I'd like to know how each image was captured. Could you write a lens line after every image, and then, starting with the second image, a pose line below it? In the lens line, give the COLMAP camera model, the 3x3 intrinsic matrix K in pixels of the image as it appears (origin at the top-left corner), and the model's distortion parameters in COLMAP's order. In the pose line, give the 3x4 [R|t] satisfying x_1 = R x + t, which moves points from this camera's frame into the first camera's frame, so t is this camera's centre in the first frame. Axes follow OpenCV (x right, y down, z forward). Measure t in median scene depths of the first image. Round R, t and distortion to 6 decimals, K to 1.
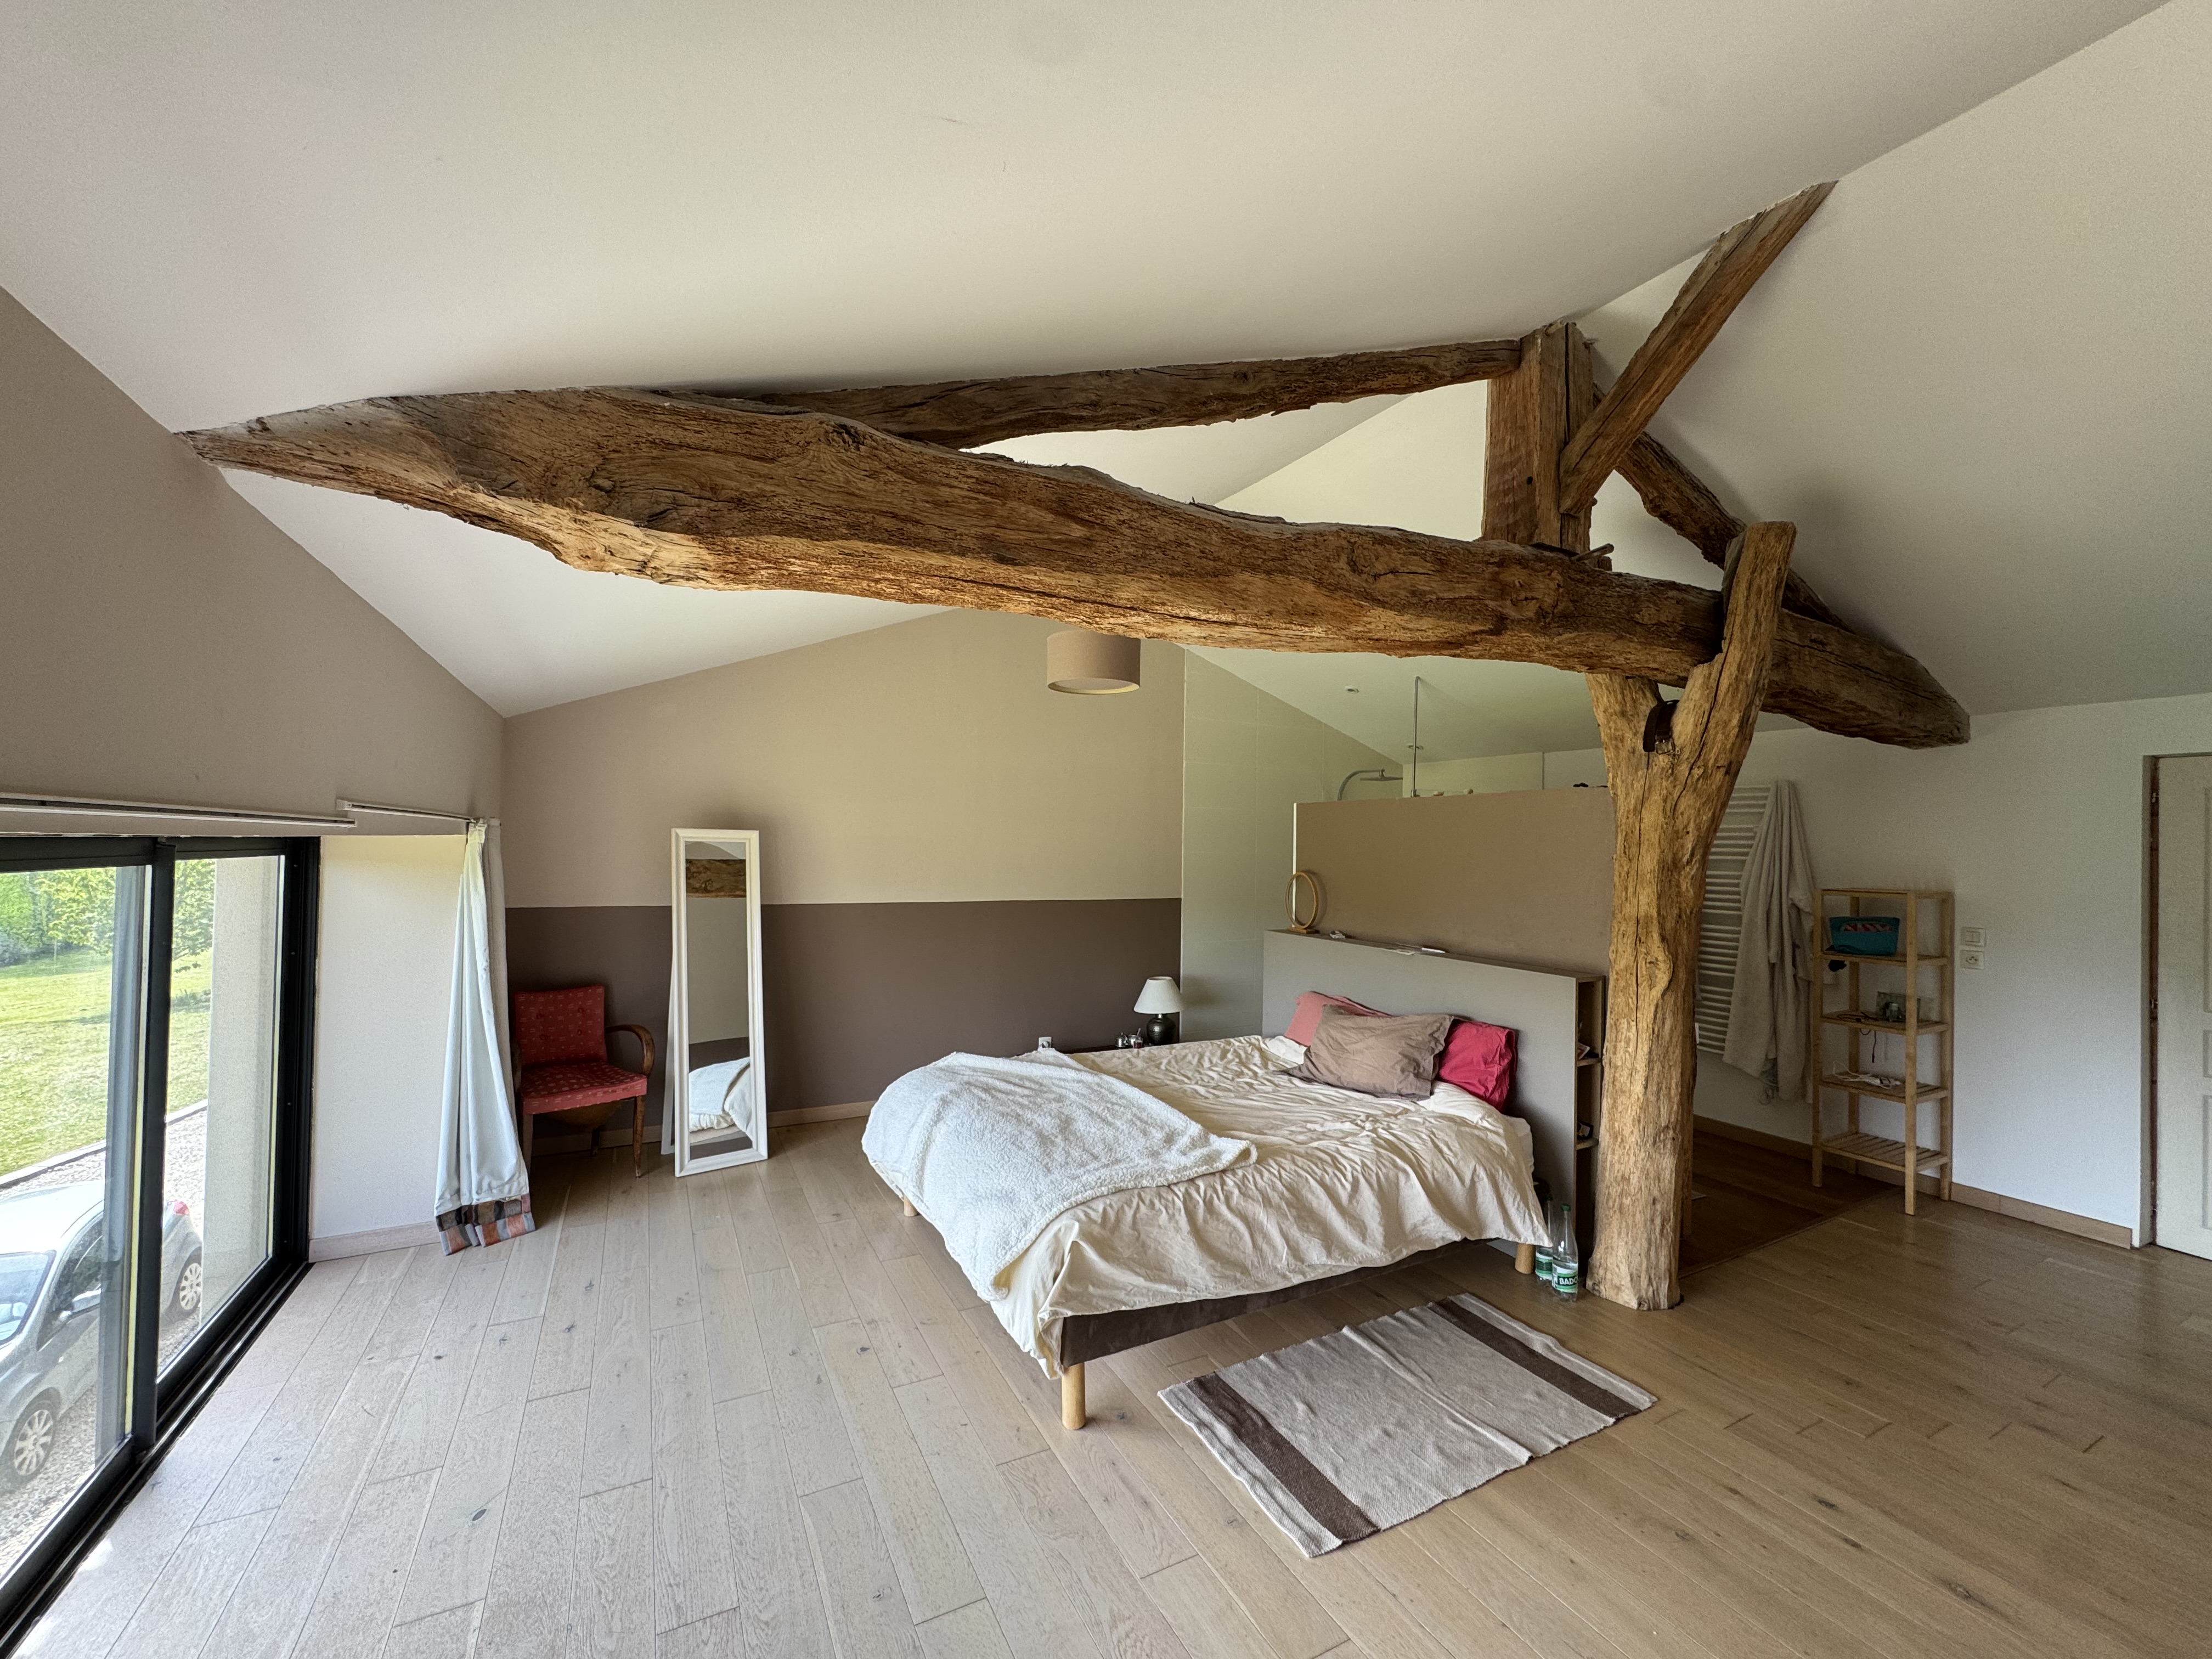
lens RADIAL K [[879.1, 0, 1105.1], [0, 879.1, 830.6], [0, 0, 1]] dist [-0.001296, 0.000027]
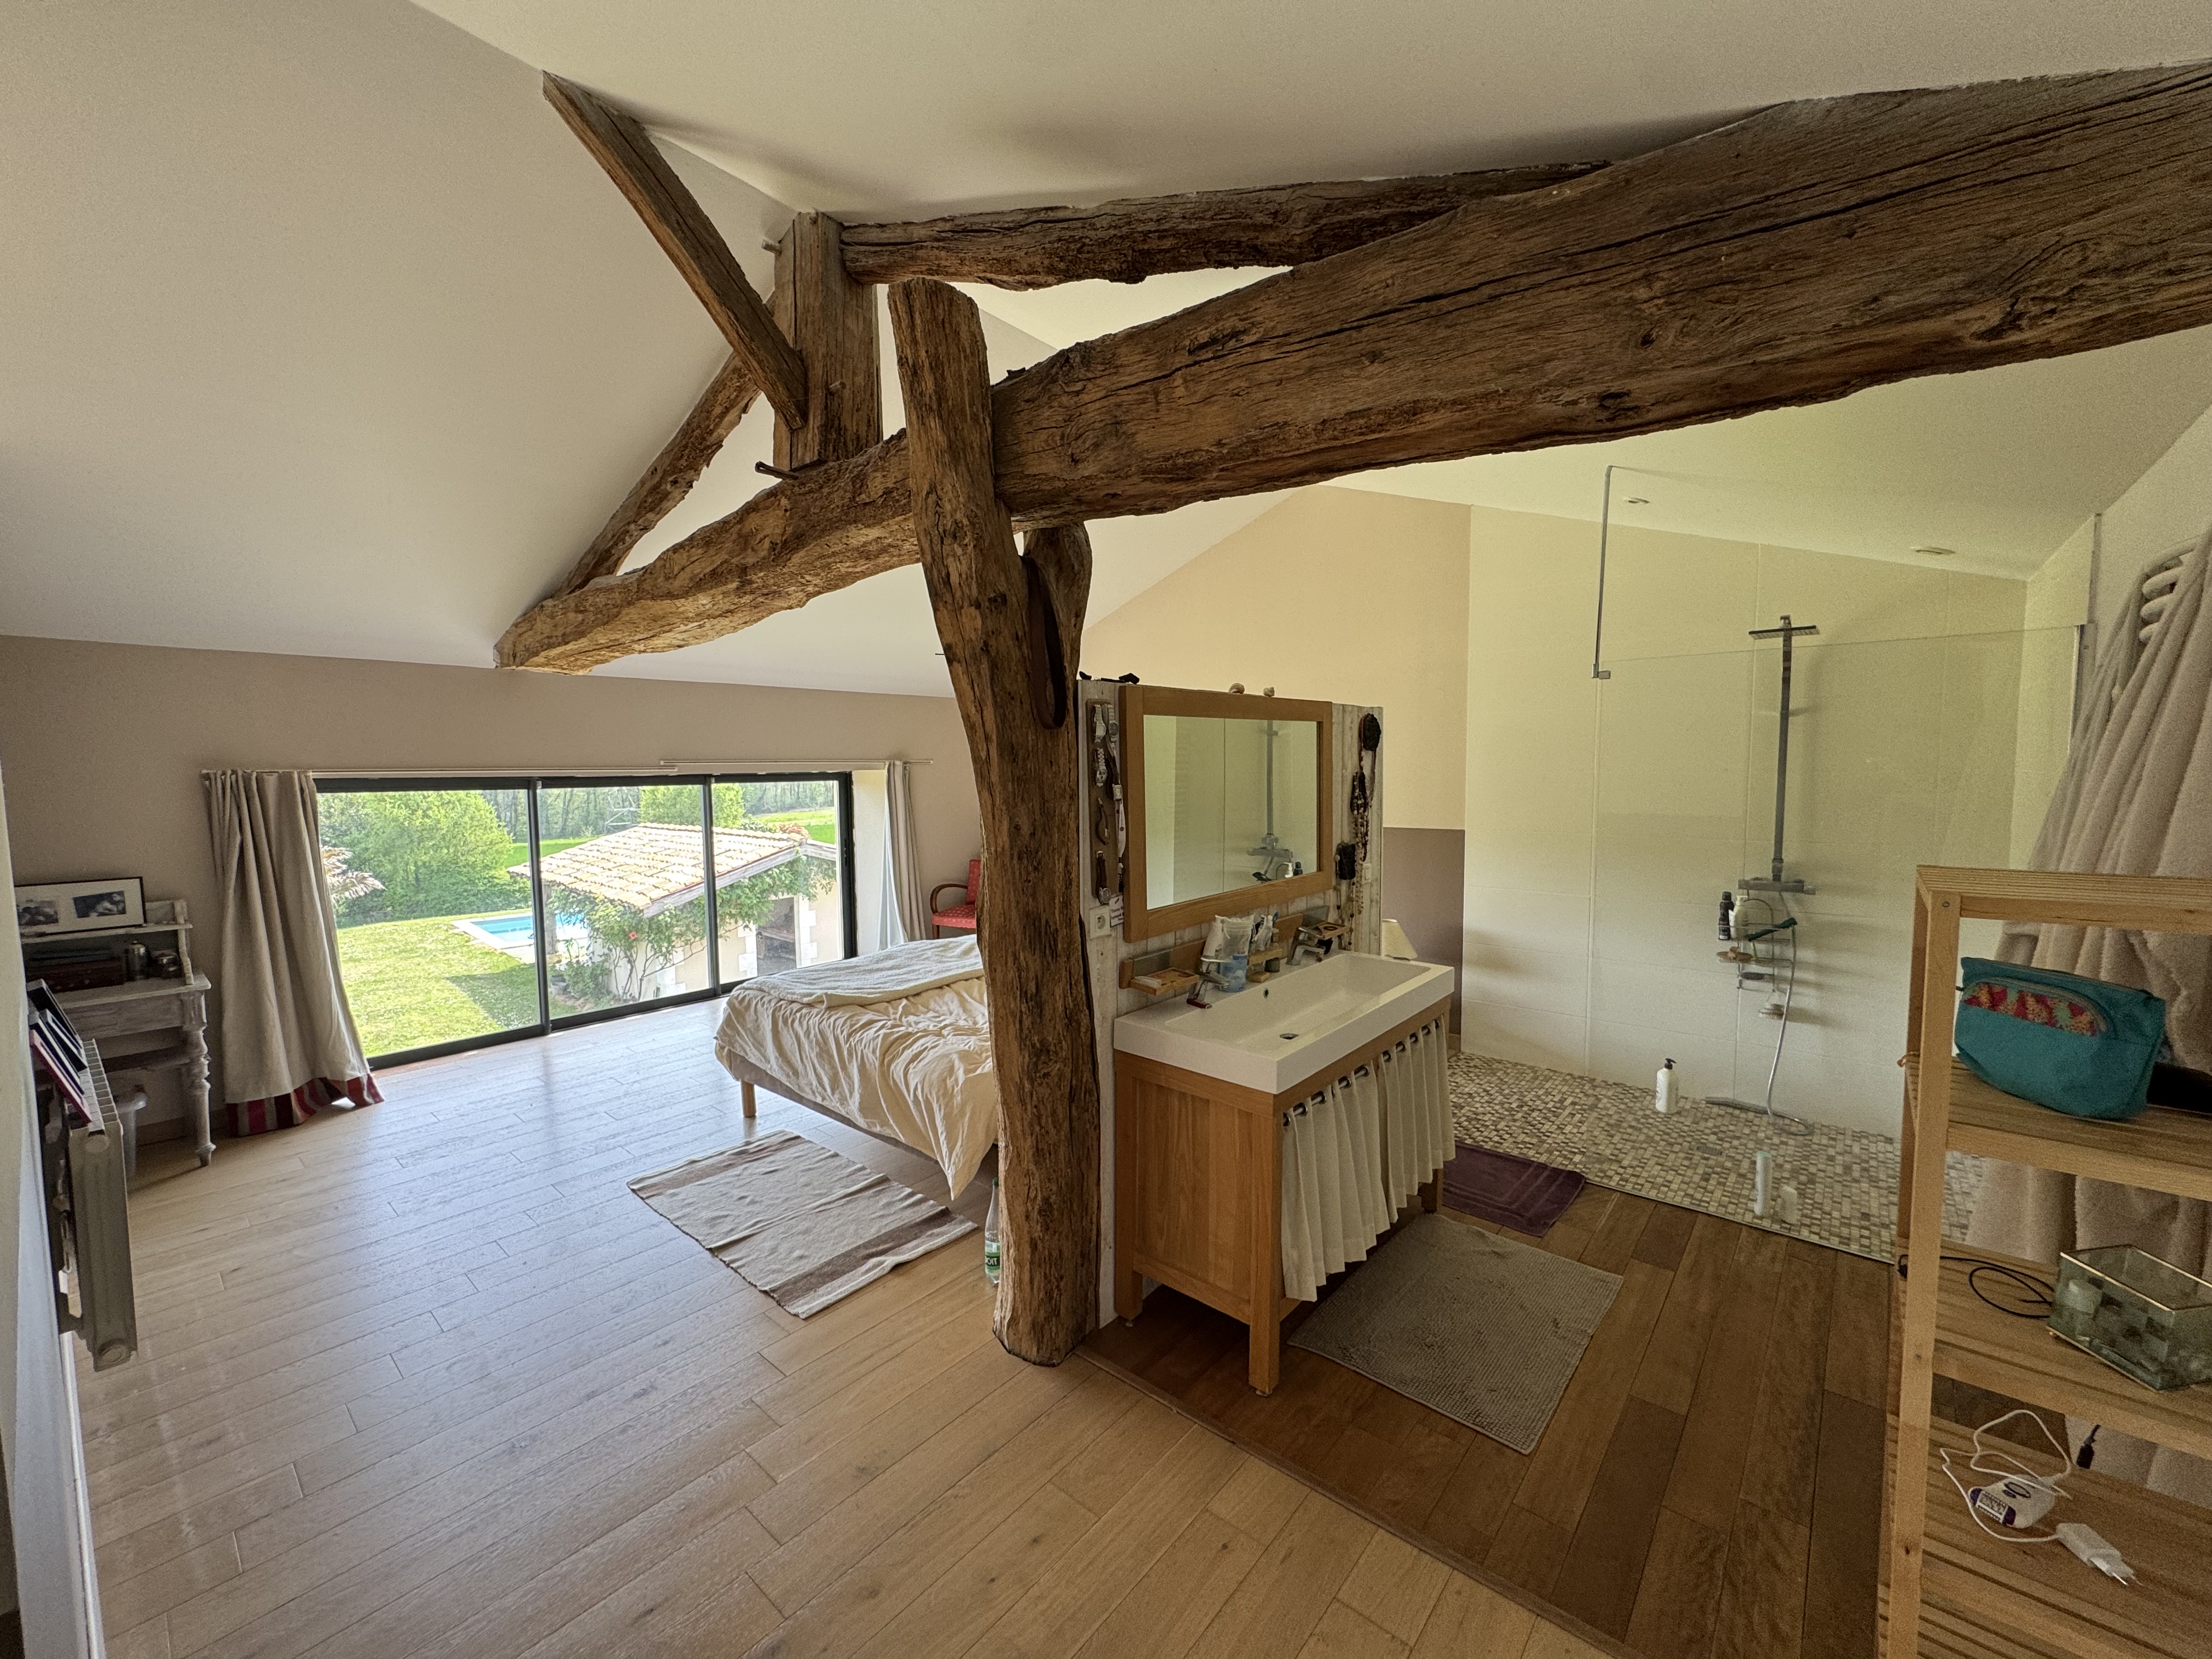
lens RADIAL K [[879.1, 0, 1102.3], [0, 879.1, 829.8], [0, 0, 1]] dist [-0.001296, 0.000027]
pose [[0.357925, 0.050170, -0.932401, 1.667812], [0.037534, 0.996975, 0.068053, 0.031902], [0.932995, -0.059354, 0.354960, 1.000012]]
